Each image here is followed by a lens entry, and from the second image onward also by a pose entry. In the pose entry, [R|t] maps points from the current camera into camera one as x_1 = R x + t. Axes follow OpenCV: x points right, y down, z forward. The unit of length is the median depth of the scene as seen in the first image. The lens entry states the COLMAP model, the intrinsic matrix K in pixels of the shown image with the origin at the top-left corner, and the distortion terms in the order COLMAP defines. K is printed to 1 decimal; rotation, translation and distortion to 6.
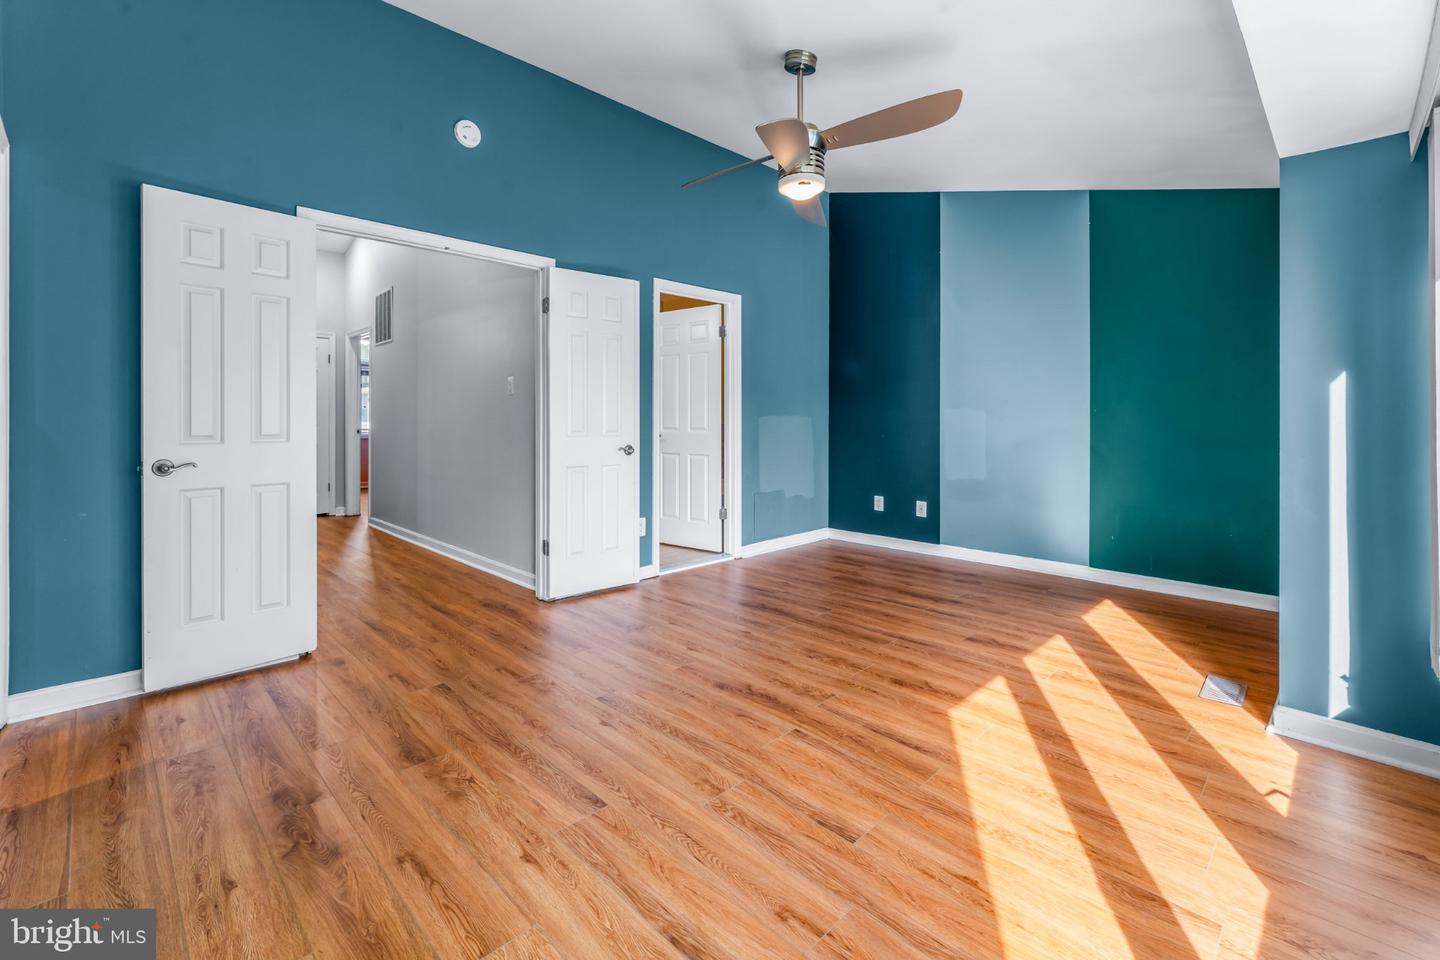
lens RADIAL K [[628.5, 0, 721.1], [0, 628.5, 420.1], [0, 0, 1]] dist [0.025754, 0.000024]
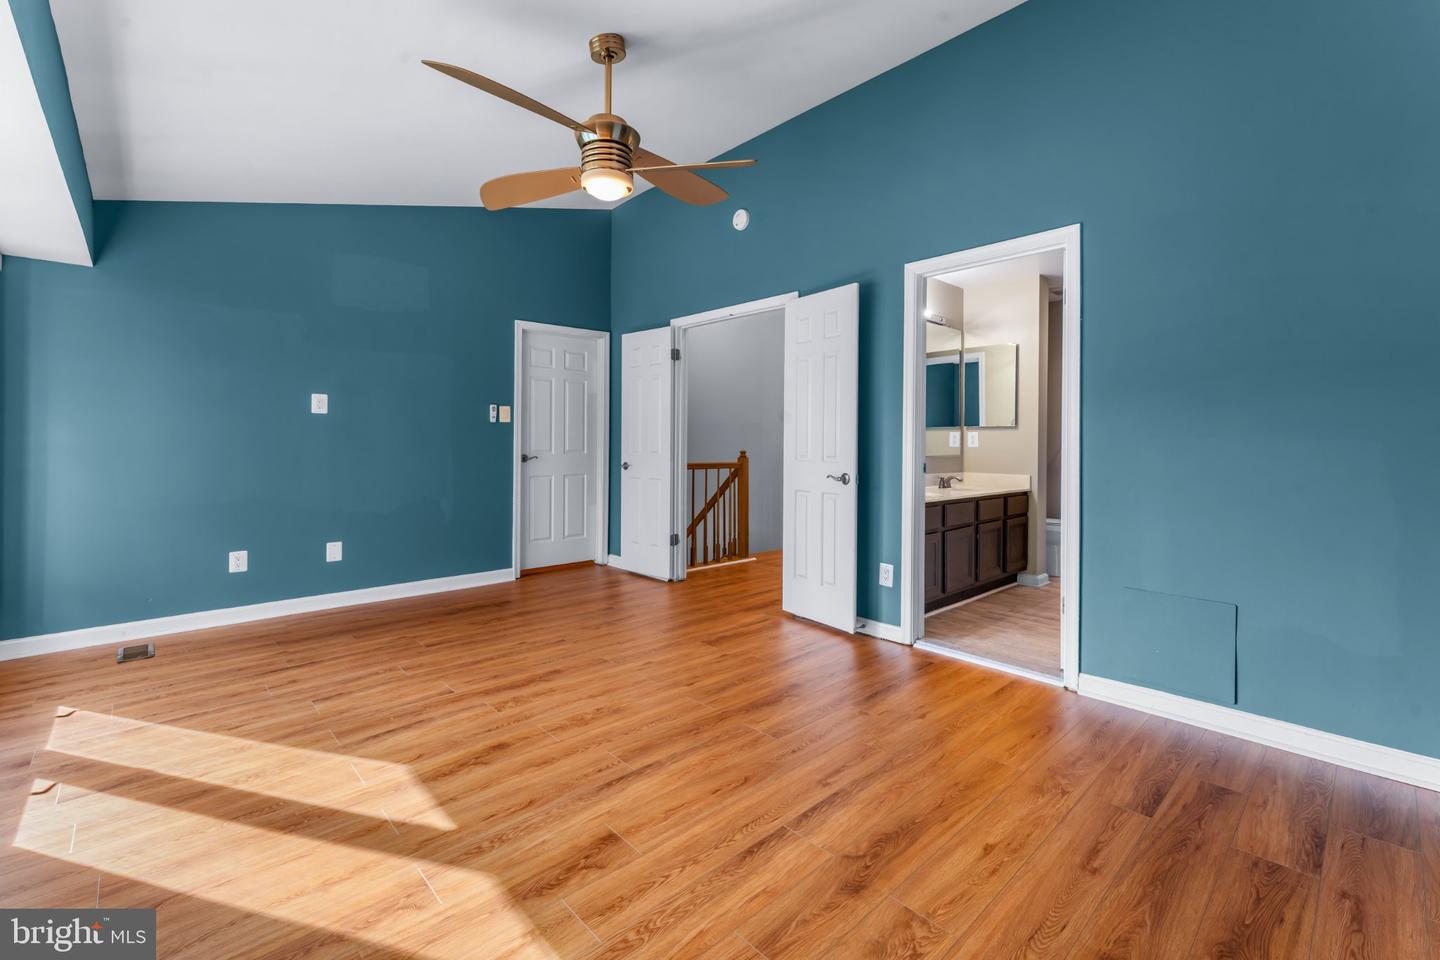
lens RADIAL K [[615.4, 0, 721.0], [0, 615.4, 442.0], [0, 0, 1]] dist [0.019735, -0.000045]
pose [[-0.037558, -0.001211, -0.999294, 1.310876], [-0.006075, 0.999981, -0.000984, -0.002908], [0.999276, 0.006034, -0.037565, 1.563801]]
